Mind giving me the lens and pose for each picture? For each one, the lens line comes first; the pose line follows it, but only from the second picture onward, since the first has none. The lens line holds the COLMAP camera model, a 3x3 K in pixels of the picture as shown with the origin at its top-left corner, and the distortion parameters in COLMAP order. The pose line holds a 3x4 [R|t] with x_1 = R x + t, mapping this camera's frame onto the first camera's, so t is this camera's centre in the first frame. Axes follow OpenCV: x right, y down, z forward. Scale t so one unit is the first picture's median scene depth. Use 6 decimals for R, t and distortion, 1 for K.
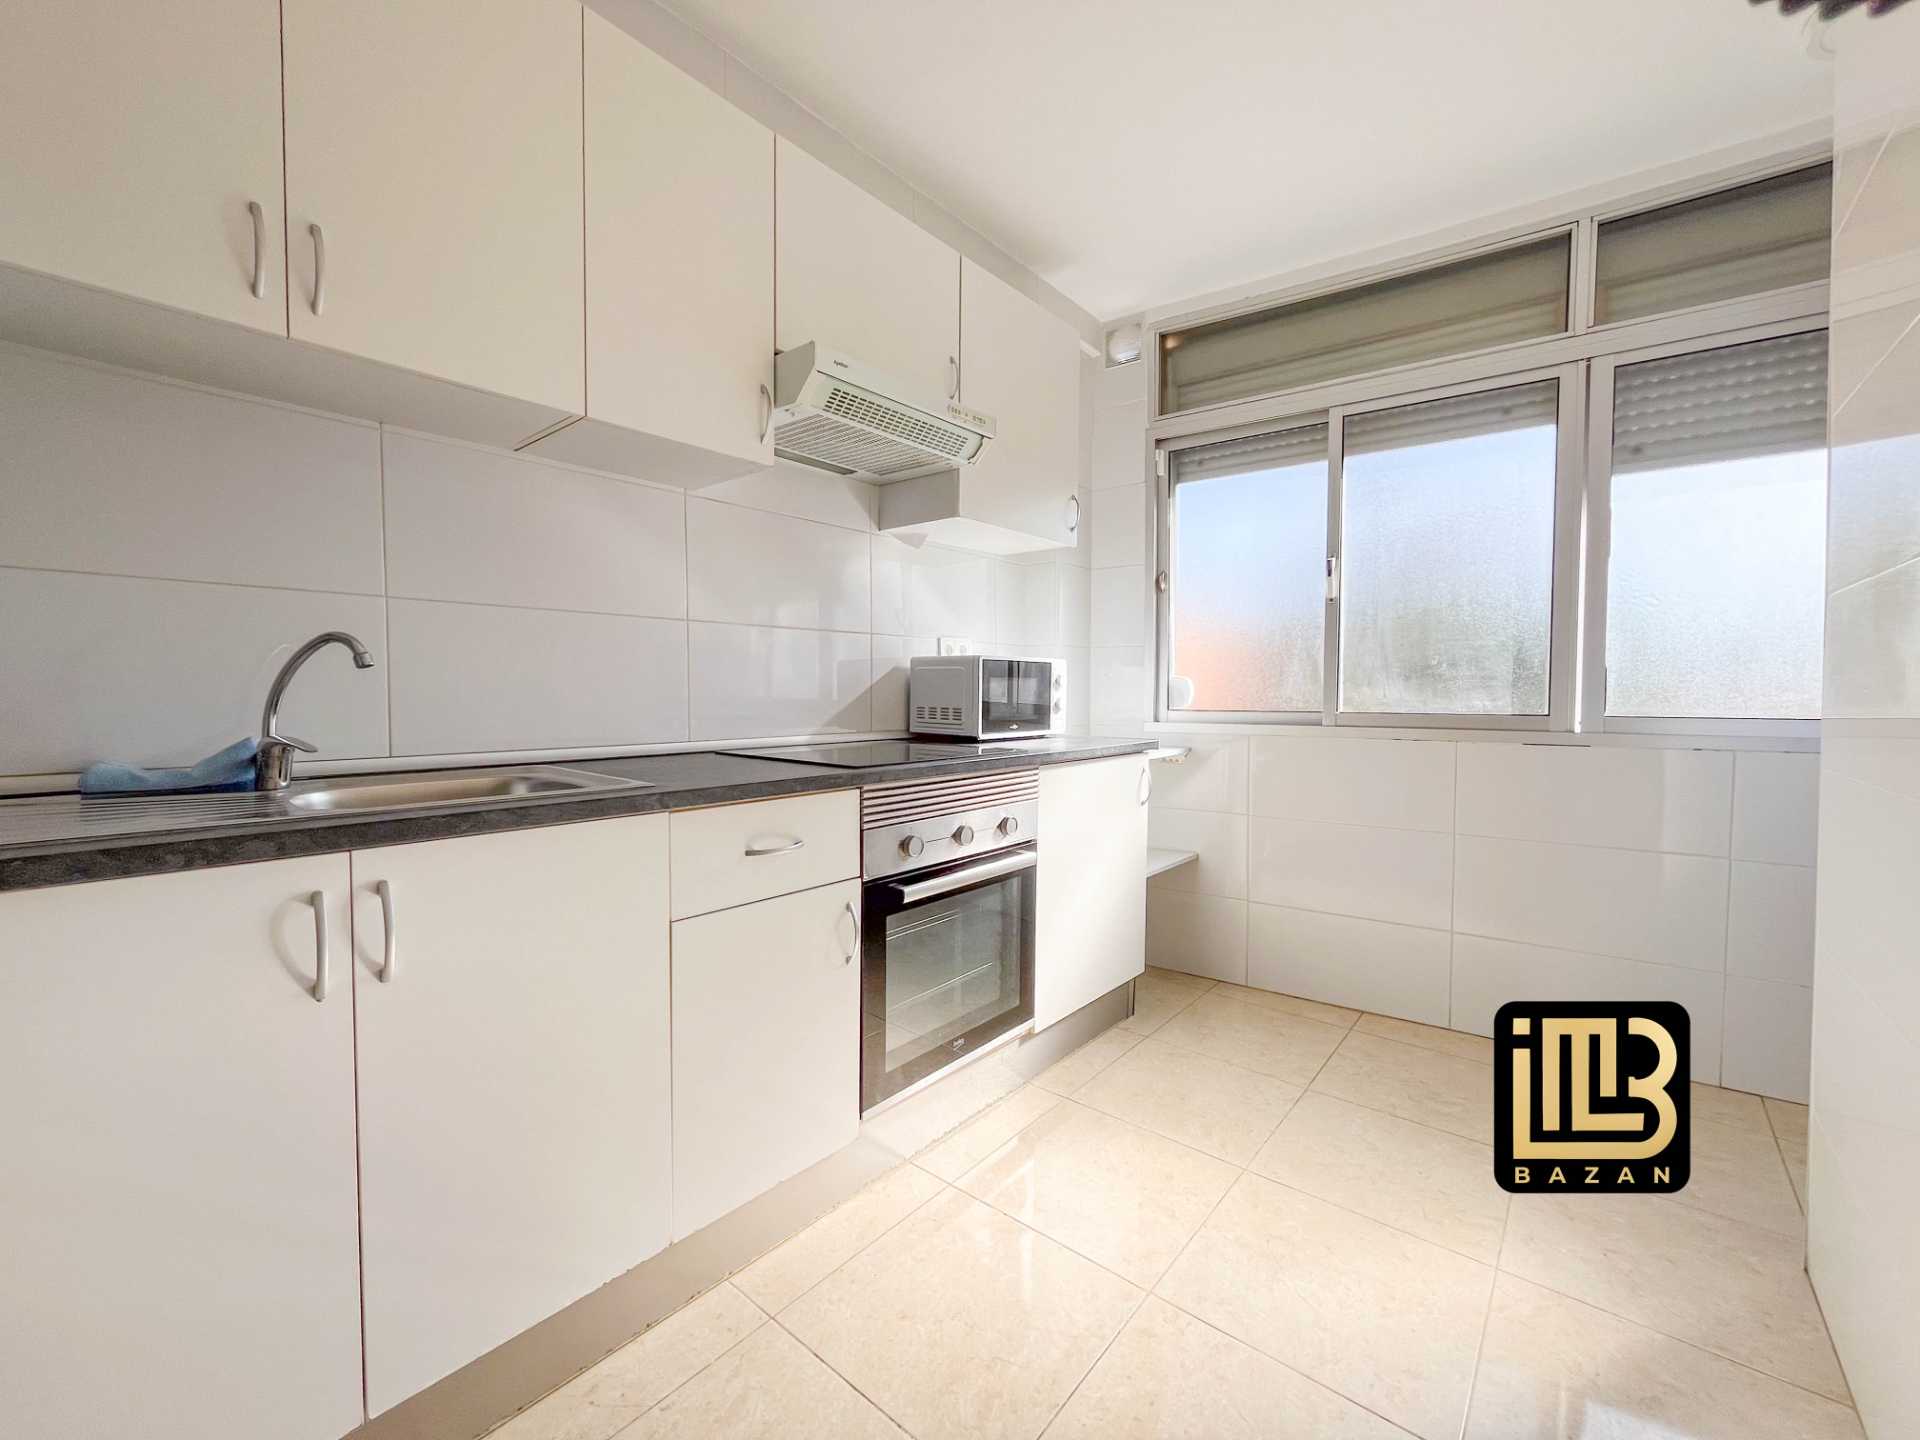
lens RADIAL K [[777.9, 0, 956.8], [0, 777.9, 715.6], [0, 0, 1]] dist [-0.004276, -0.000170]
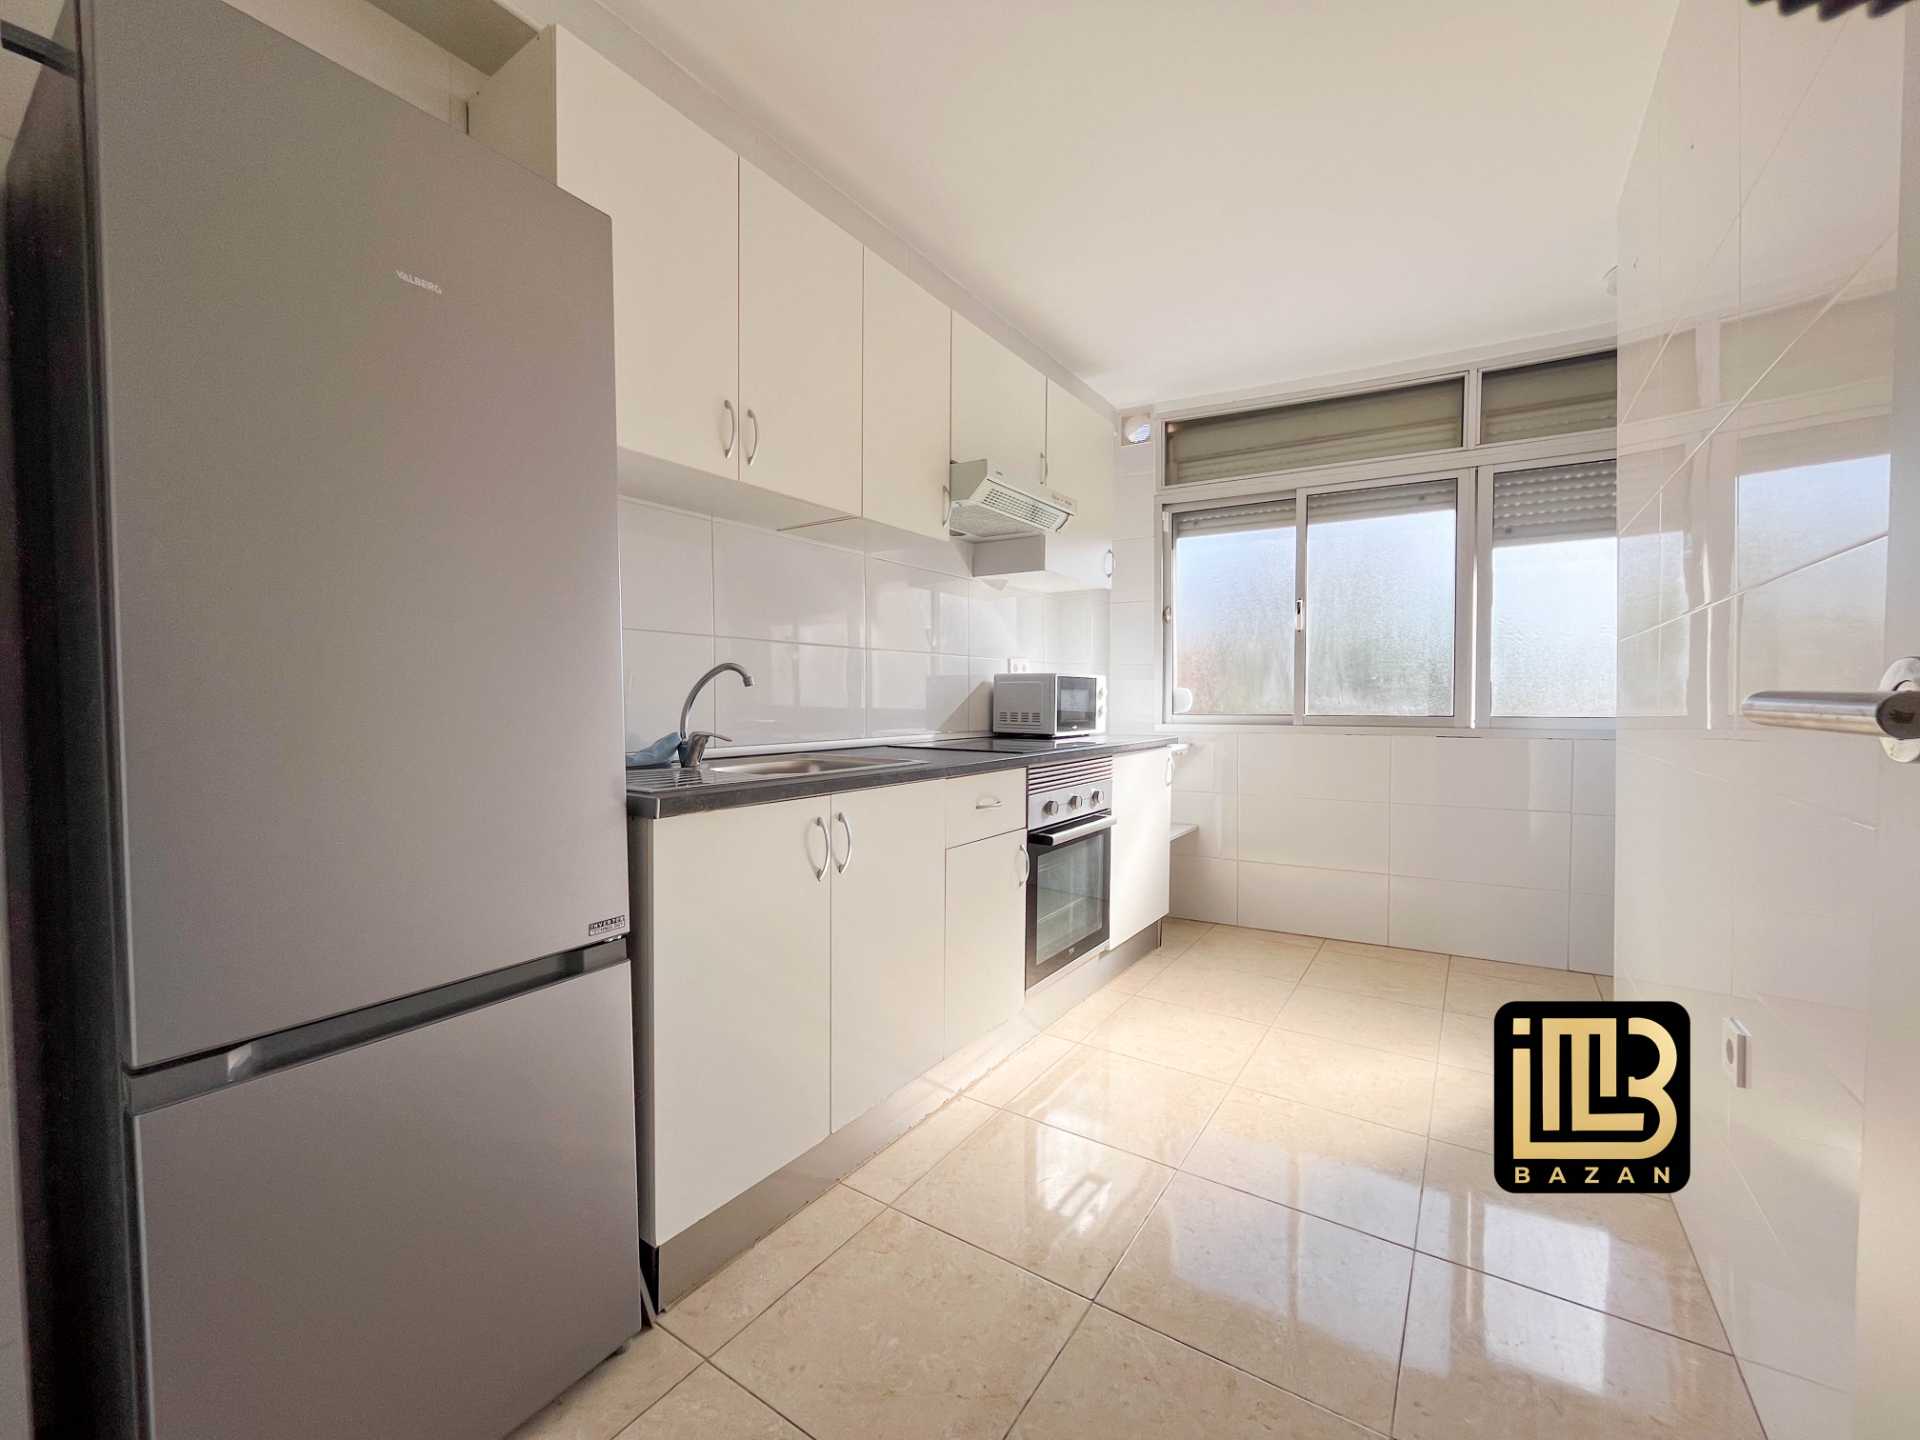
lens RADIAL K [[777.9, 0, 958.6], [0, 777.9, 716.0], [0, 0, 1]] dist [-0.004276, -0.000170]
pose [[0.994427, -0.005586, 0.105277, -0.266483], [0.006685, 0.999927, -0.010084, 0.007382], [-0.105213, 0.010732, 0.994392, -0.293357]]
